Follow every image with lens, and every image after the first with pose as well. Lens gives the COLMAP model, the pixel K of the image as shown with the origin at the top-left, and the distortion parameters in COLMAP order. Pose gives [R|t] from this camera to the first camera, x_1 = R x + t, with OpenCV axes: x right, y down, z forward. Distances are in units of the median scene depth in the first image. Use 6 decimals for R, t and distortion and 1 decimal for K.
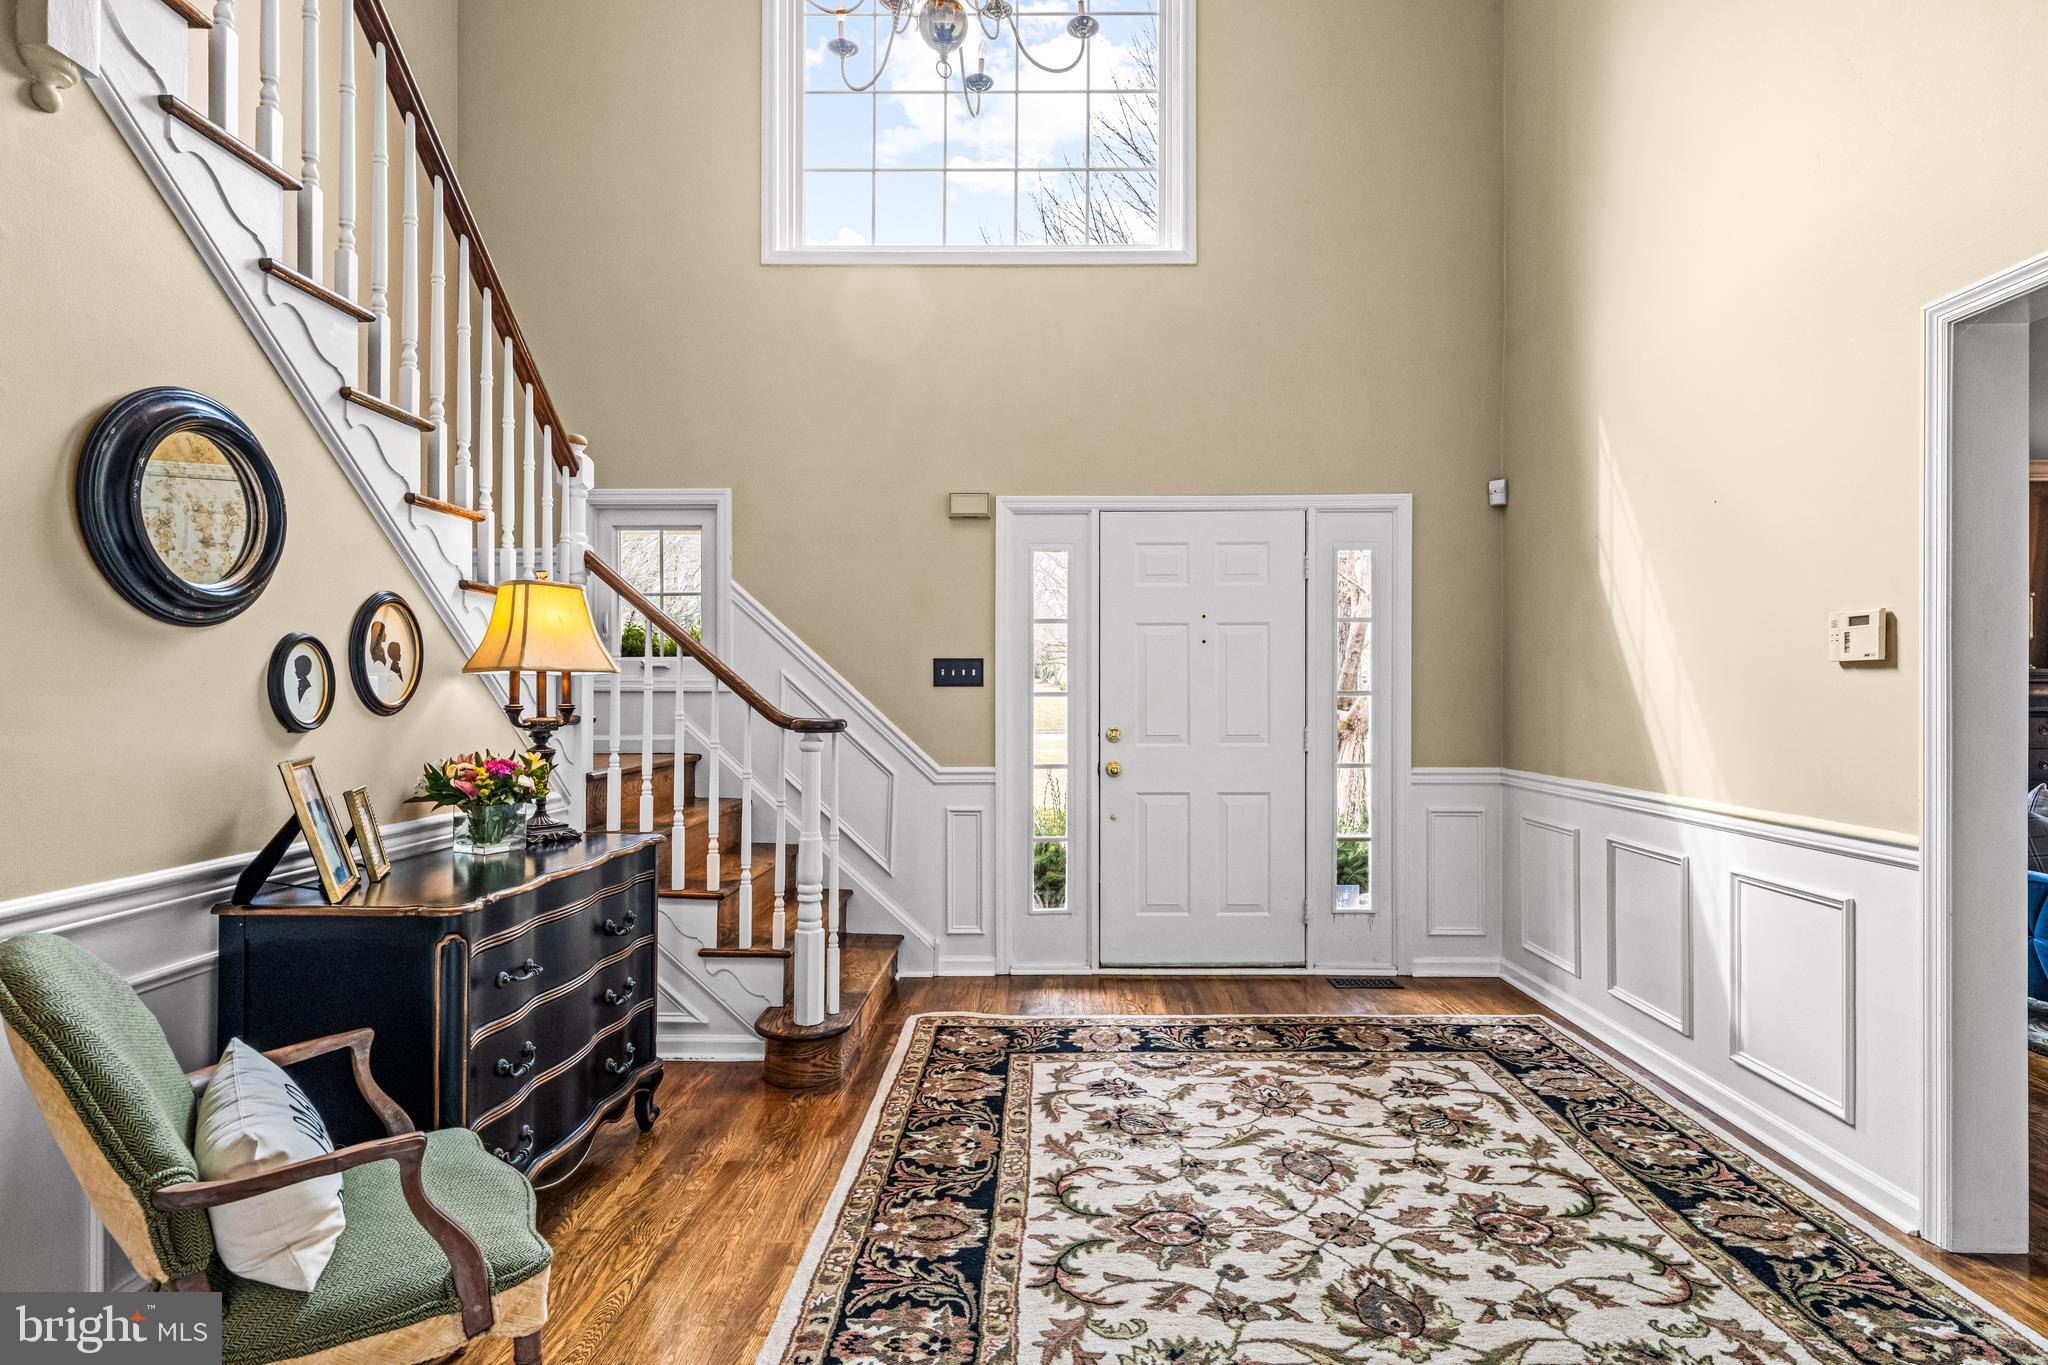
lens RADIAL K [[973.4, 0, 1031.9], [0, 973.4, 693.0], [0, 0, 1]] dist [0.002804, -0.000843]
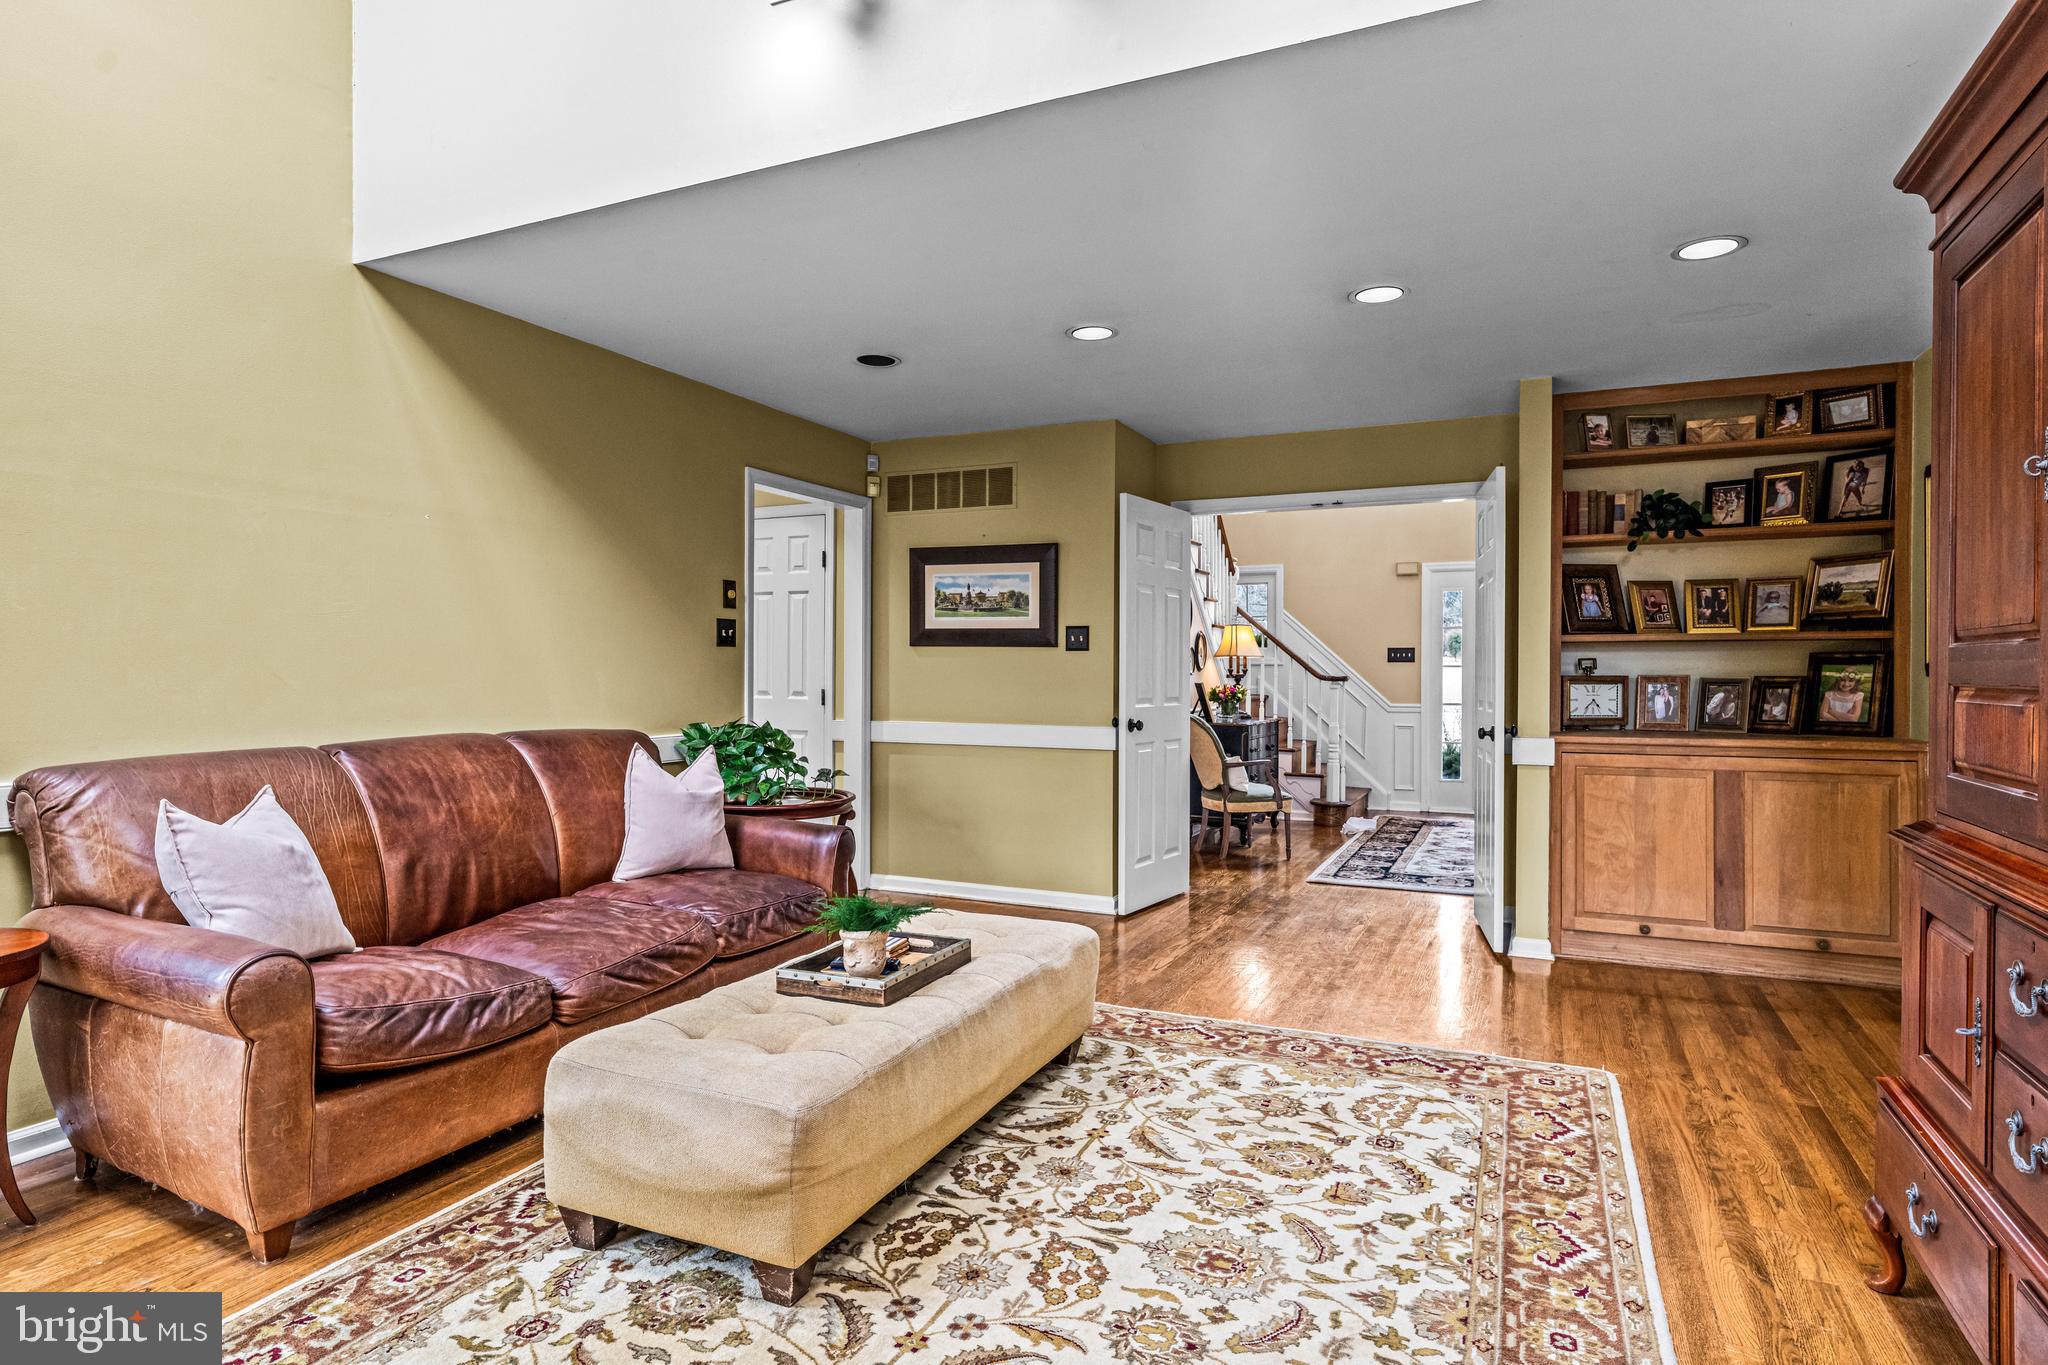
lens RADIAL K [[1097.0, 0, 1030.6], [0, 1097.0, 682.7], [0, 0, 1]] dist [-0.020709, 0.000018]
pose [[0.915145, 0.006036, -0.403080, 0.198055], [-0.001764, 0.999938, 0.010969, 0.017571], [0.403121, -0.009328, 0.915099, -1.991195]]
